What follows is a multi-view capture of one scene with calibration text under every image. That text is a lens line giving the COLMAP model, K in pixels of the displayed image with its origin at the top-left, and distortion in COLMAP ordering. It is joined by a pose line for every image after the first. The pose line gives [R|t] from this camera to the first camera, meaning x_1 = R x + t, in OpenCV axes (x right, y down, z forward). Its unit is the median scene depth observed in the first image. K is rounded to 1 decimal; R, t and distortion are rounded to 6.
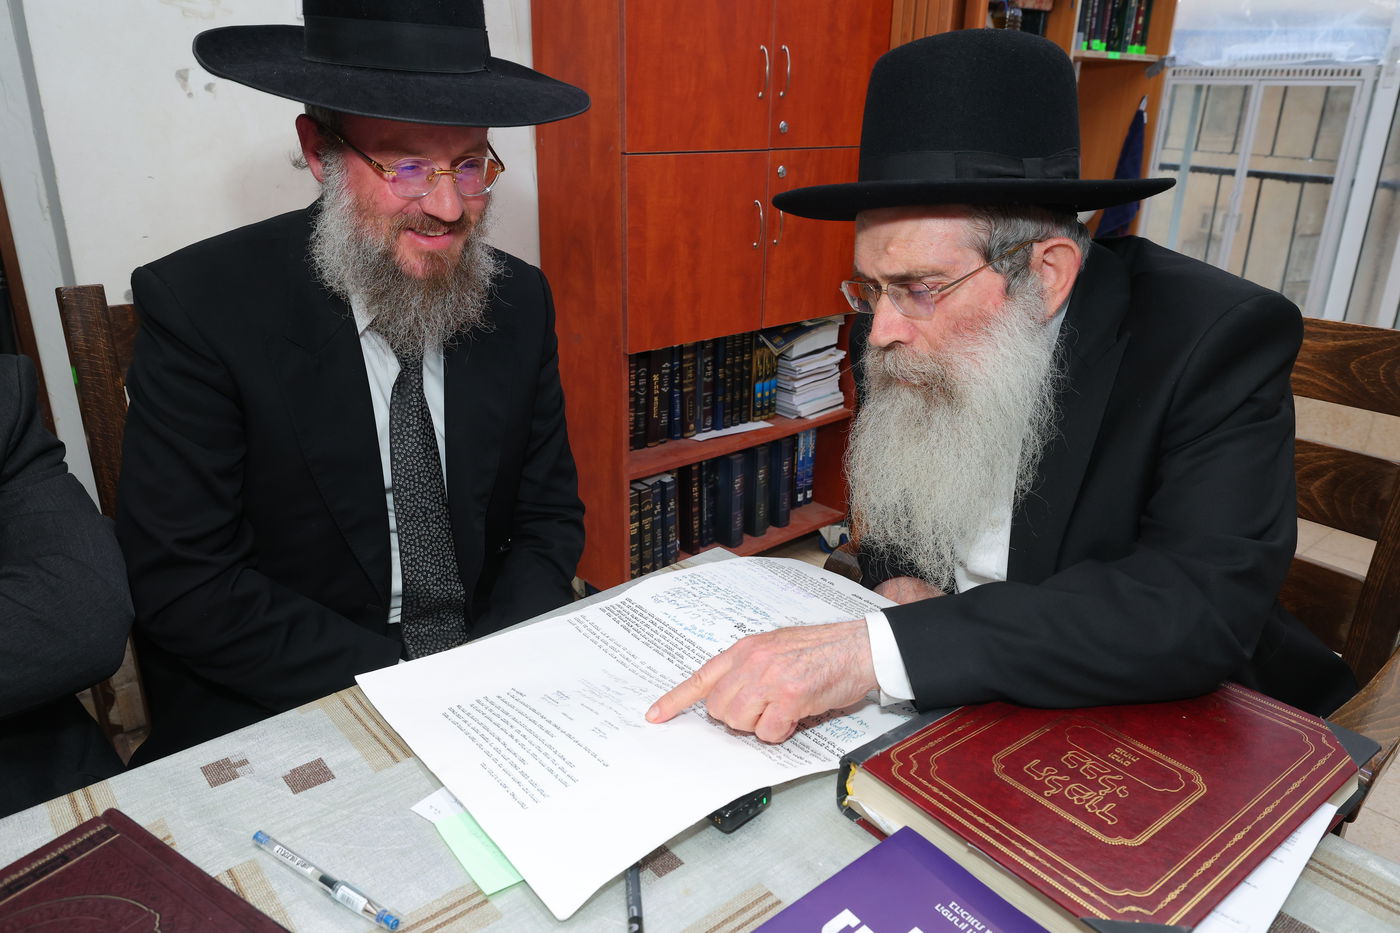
lens RADIAL K [[1000.8, 0, 700.7], [0, 1000.8, 470.7], [0, 0, 1]] dist [0.001654, -0.004279]
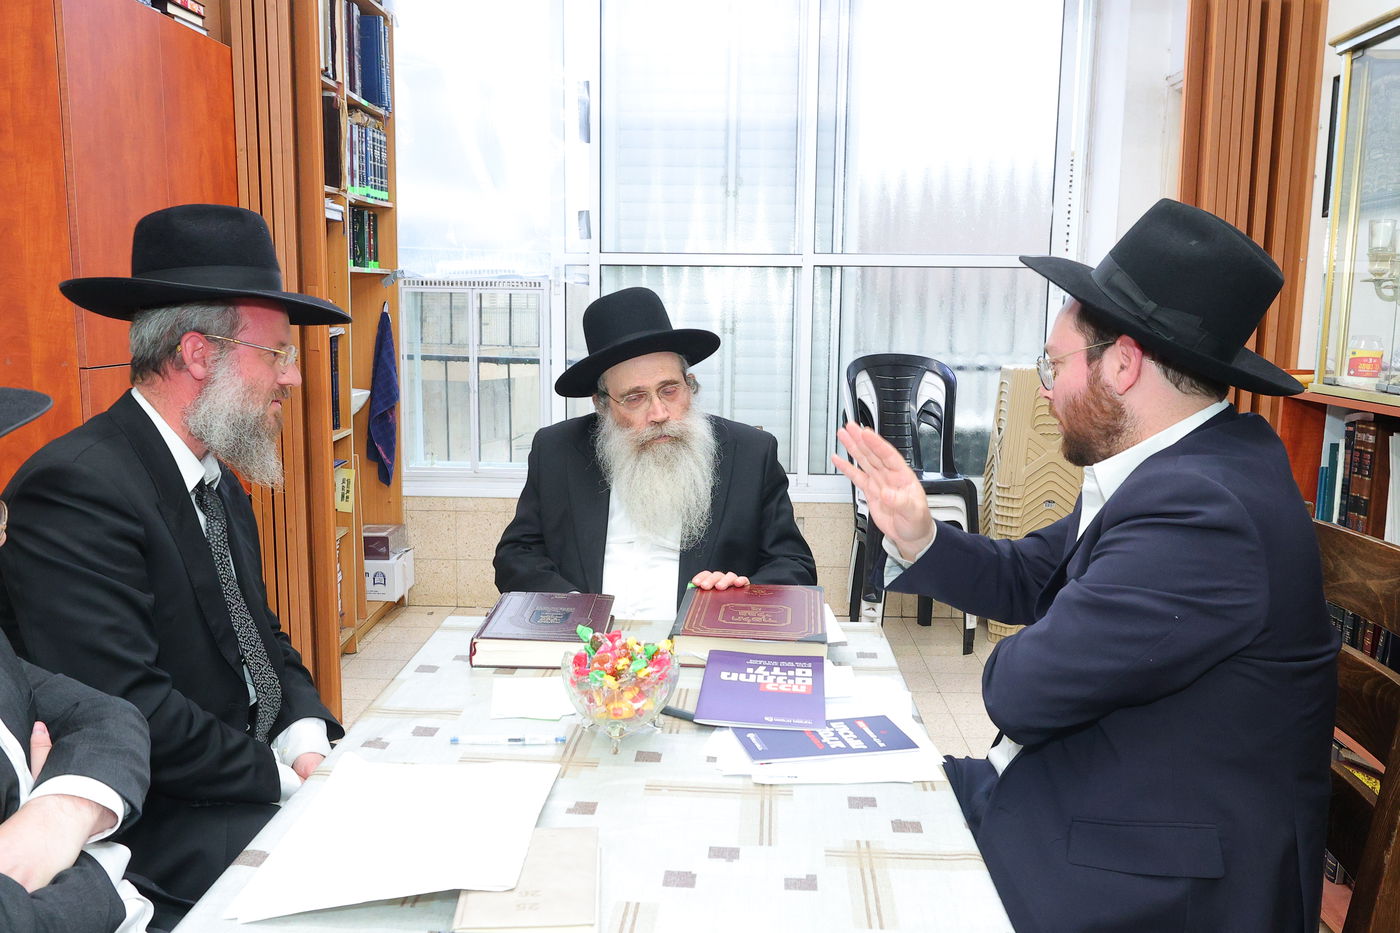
lens RADIAL K [[1156.8, 0, 700.3], [0, 1156.8, 476.1], [0, 0, 1]] dist [-0.006697, 0.005304]
pose [[0.690469, -0.119355, 0.713448, -0.441195], [0.254172, 0.963433, -0.084810, 0.055992], [-0.677237, 0.239897, 0.695557, -0.234585]]
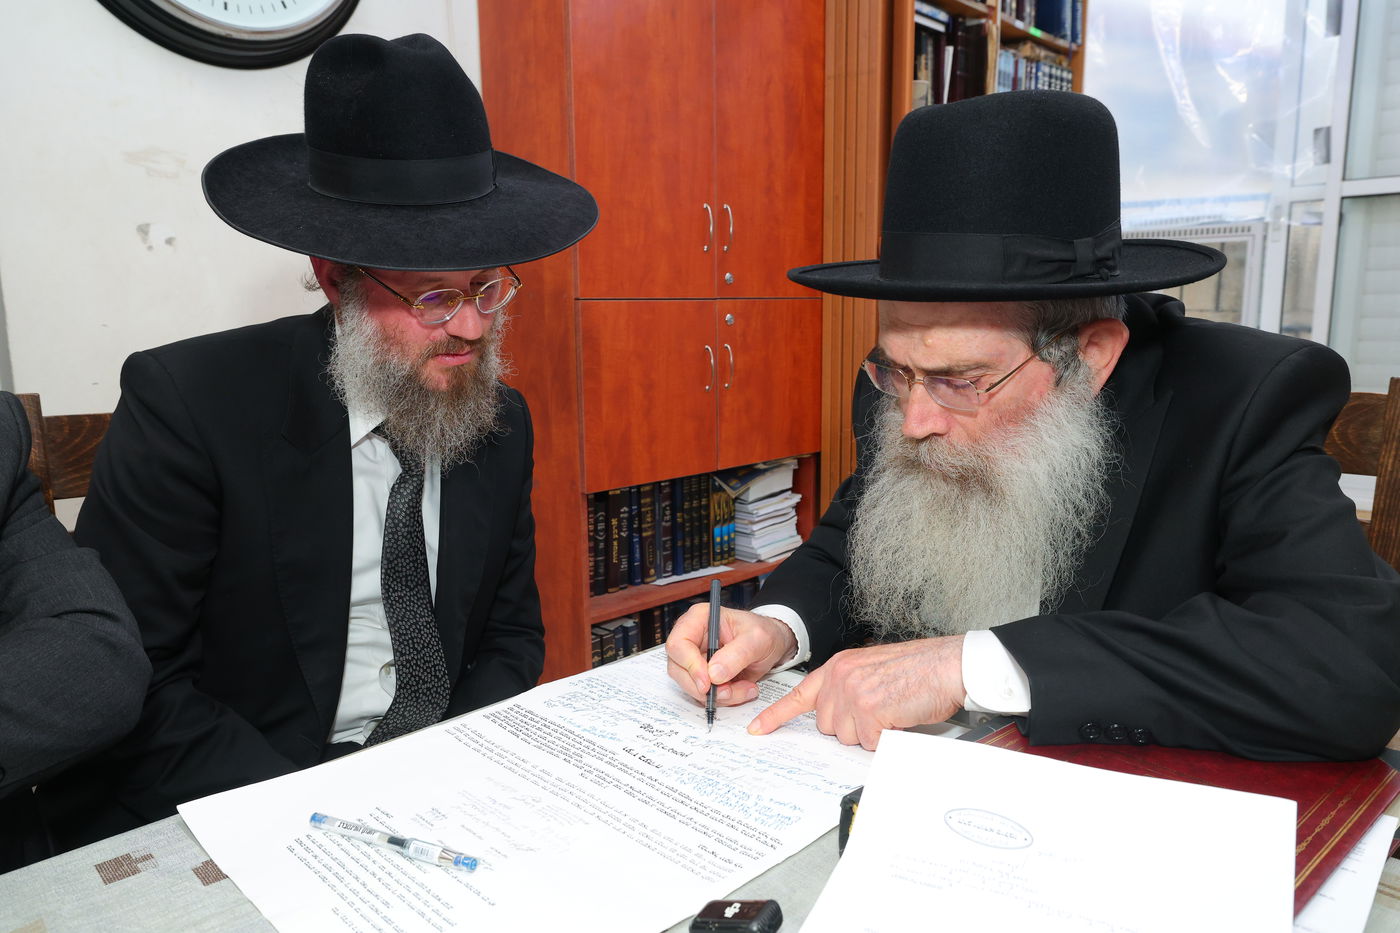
lens RADIAL K [[976.8, 0, 700.6], [0, 976.8, 471.8], [0, 0, 1]] dist [-0.001301, -0.000962]
pose [[0.998120, -0.038269, 0.047868, -0.003905], [0.046697, 0.980747, -0.189616, 0.047953], [-0.039690, 0.191495, 0.980691, 0.032353]]
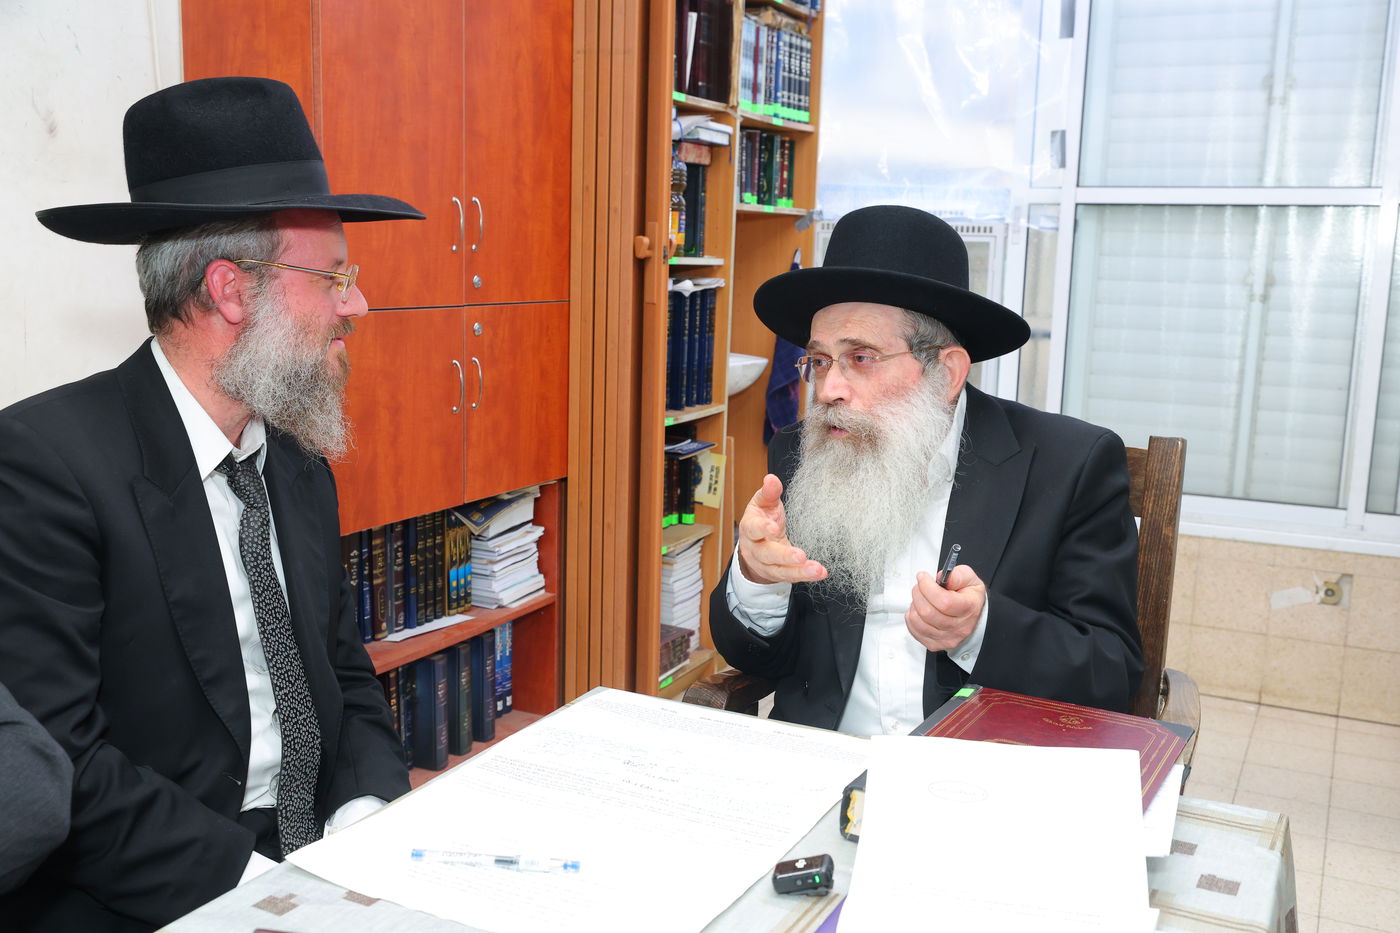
lens RADIAL K [[1339.7, 0, 702.3], [0, 1339.7, 472.7], [0, 0, 1]] dist [-0.000061, 0.000000]
pose [[0.929344, -0.053317, 0.365345, -0.175326], [0.119691, 0.979586, -0.161509, 0.045931], [-0.349276, 0.193826, 0.916754, -0.147892]]
